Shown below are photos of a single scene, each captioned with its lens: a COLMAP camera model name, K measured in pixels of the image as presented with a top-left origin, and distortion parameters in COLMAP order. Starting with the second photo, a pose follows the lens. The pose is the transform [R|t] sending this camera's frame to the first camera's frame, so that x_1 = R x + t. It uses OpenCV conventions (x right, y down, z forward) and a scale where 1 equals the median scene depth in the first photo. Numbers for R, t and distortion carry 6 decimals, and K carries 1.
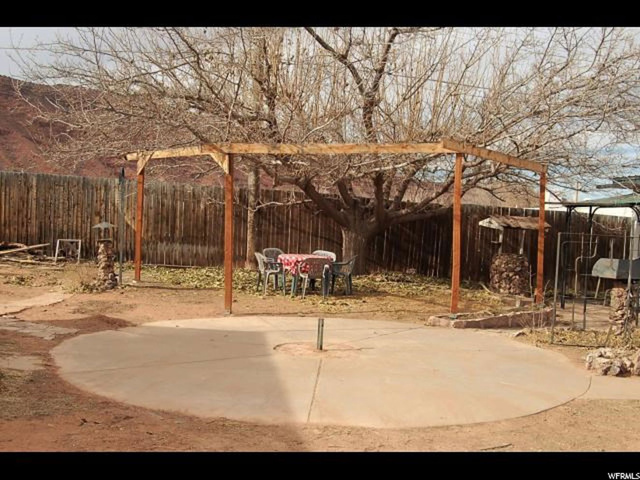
lens RADIAL K [[727.0, 0, 319.9], [0, 727.0, 239.8], [0, 0, 1]] dist [0.008100, 0.000000]
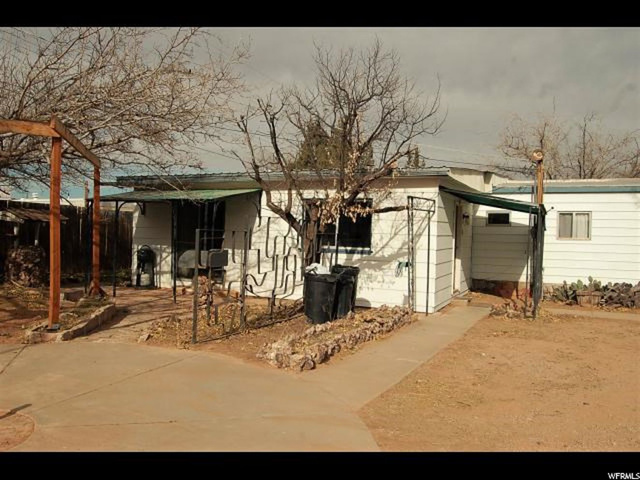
lens RADIAL K [[511.0, 0, 319.8], [0, 511.0, 241.4], [0, 0, 1]] dist [-0.040381, -0.001686]
pose [[0.587586, -0.041884, 0.808077, -0.071385], [0.014241, 0.999040, 0.041427, -0.010659], [-0.809037, -0.012834, 0.587618, 0.250851]]
